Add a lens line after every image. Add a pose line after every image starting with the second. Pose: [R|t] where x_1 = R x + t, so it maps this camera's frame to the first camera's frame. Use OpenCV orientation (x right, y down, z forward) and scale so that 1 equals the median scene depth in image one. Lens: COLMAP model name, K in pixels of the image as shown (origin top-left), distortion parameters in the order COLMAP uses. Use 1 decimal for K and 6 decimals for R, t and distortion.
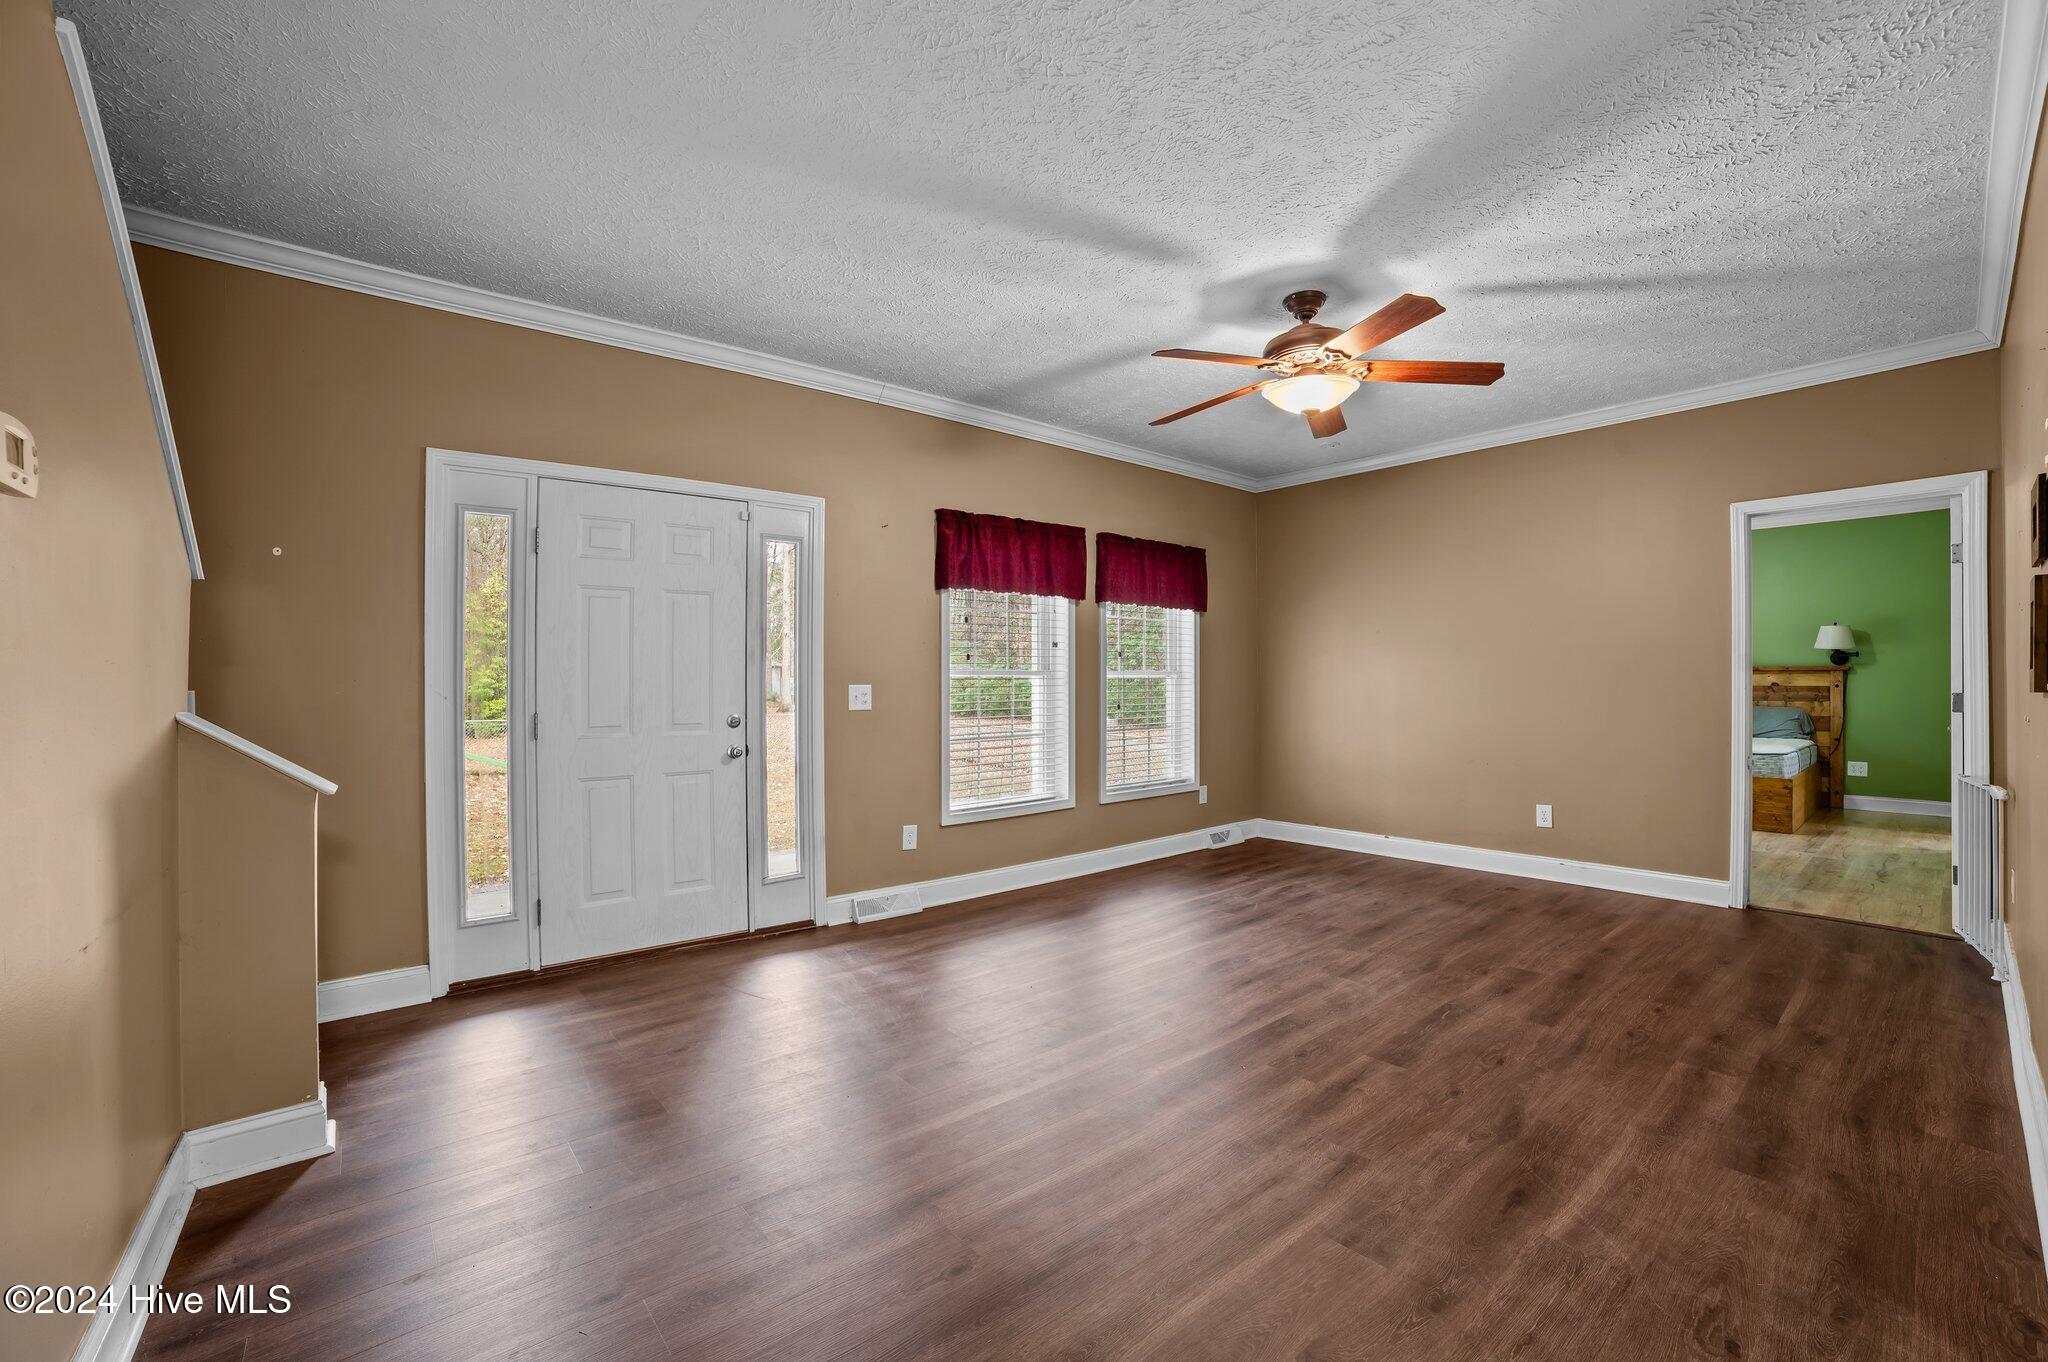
lens RADIAL K [[813.5, 0, 1018.2], [0, 813.5, 683.8], [0, 0, 1]] dist [-0.001374, -0.000628]
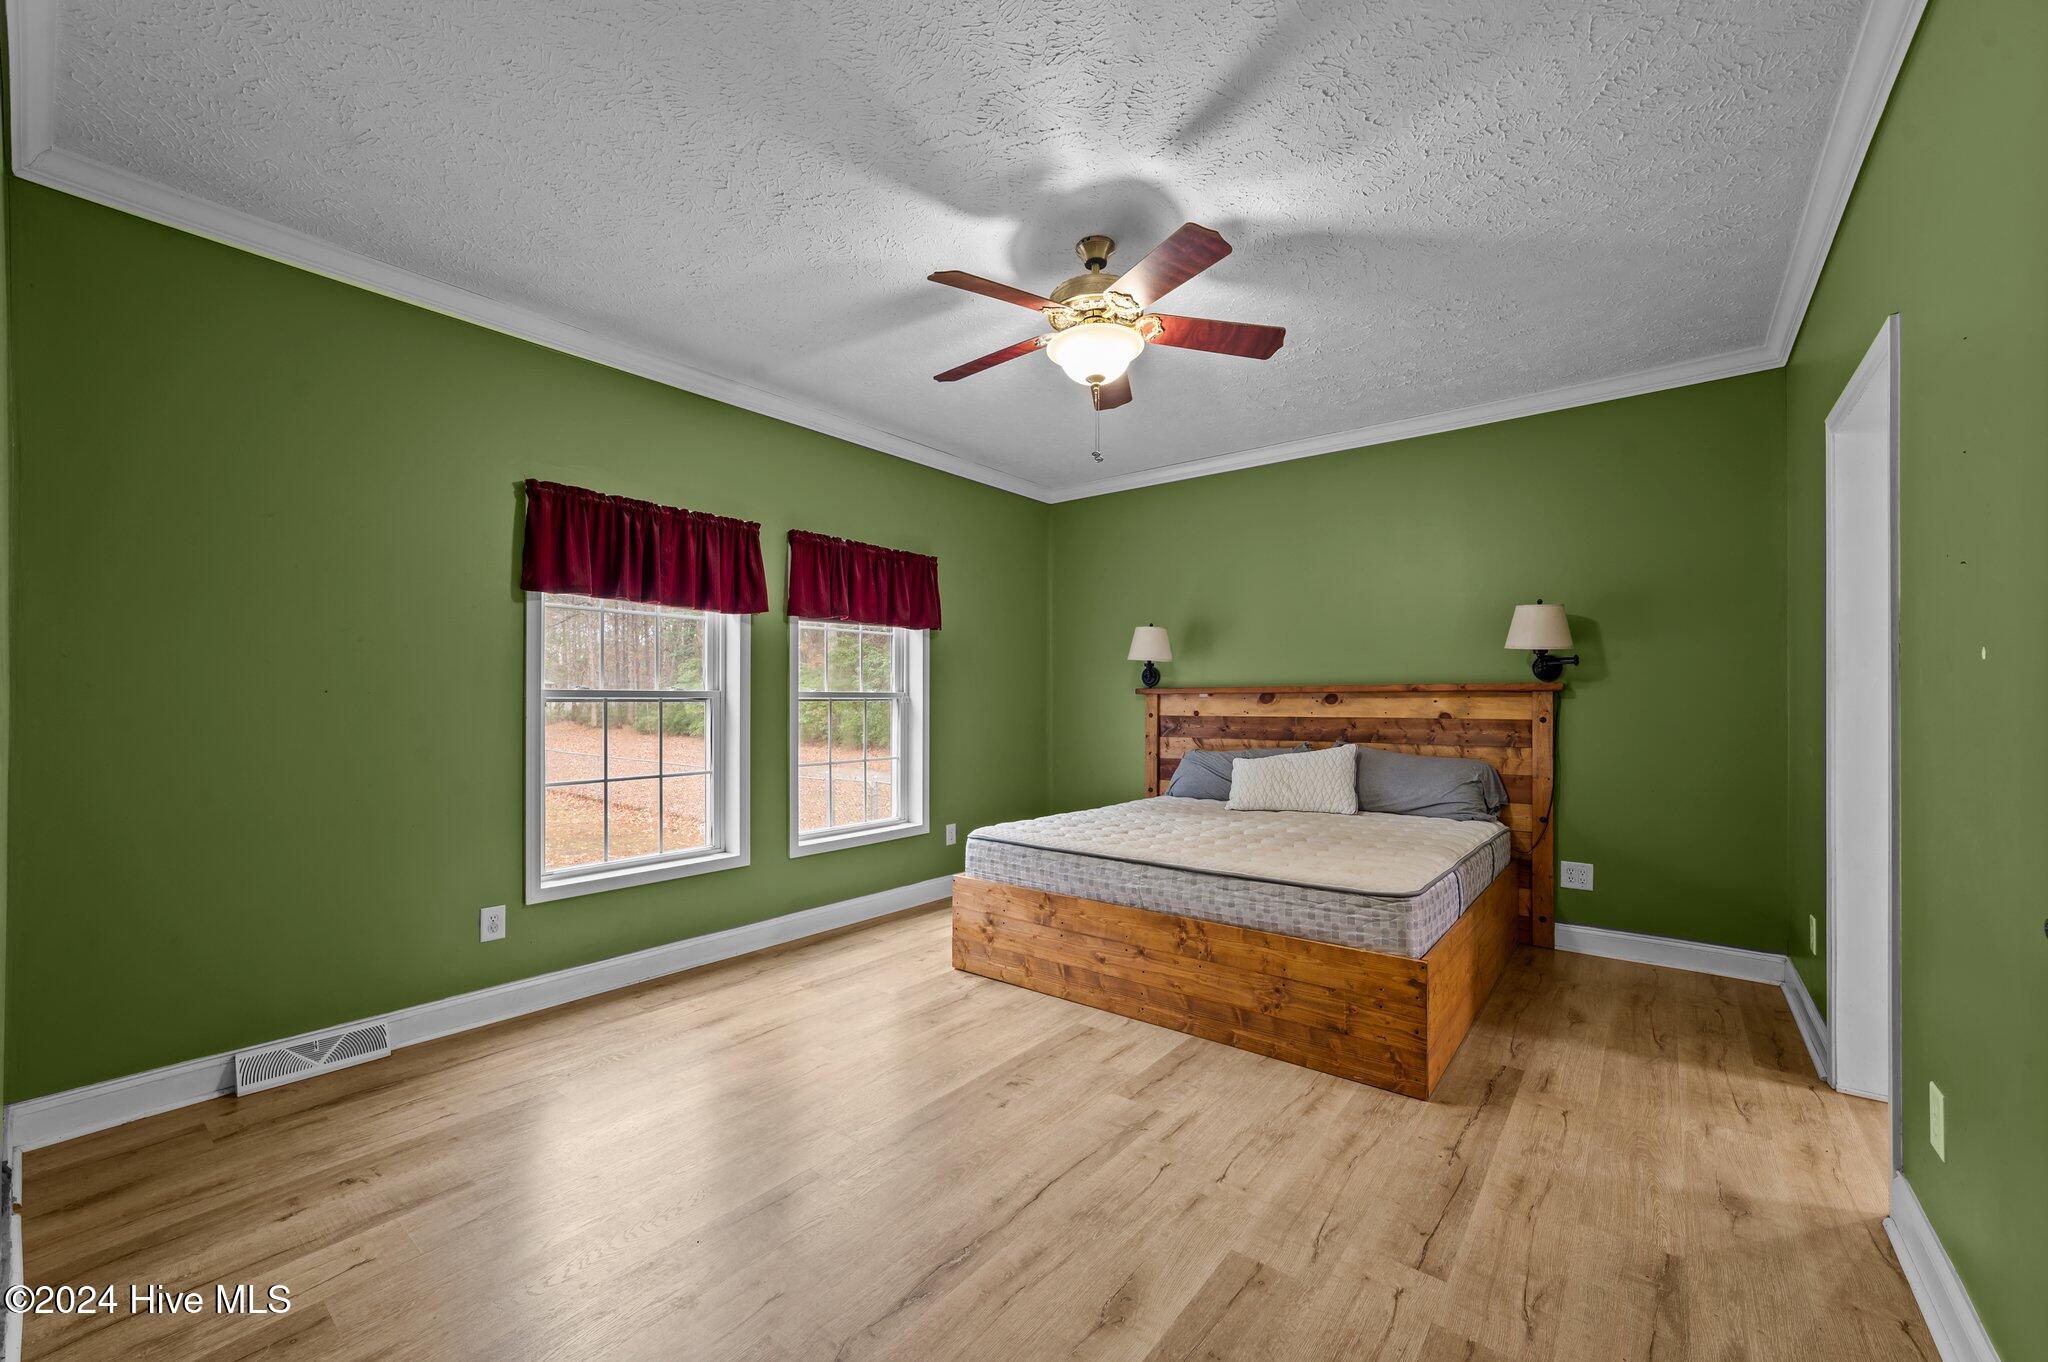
lens RADIAL K [[813.5, 0, 987.2], [0, 813.5, 722.3], [0, 0, 1]] dist [-0.001374, -0.000628]
pose [[0.986655, -0.013917, 0.162226, 0.227541], [0.011791, 0.999832, 0.014056, -0.002790], [-0.162395, -0.011956, 0.986653, 0.215796]]
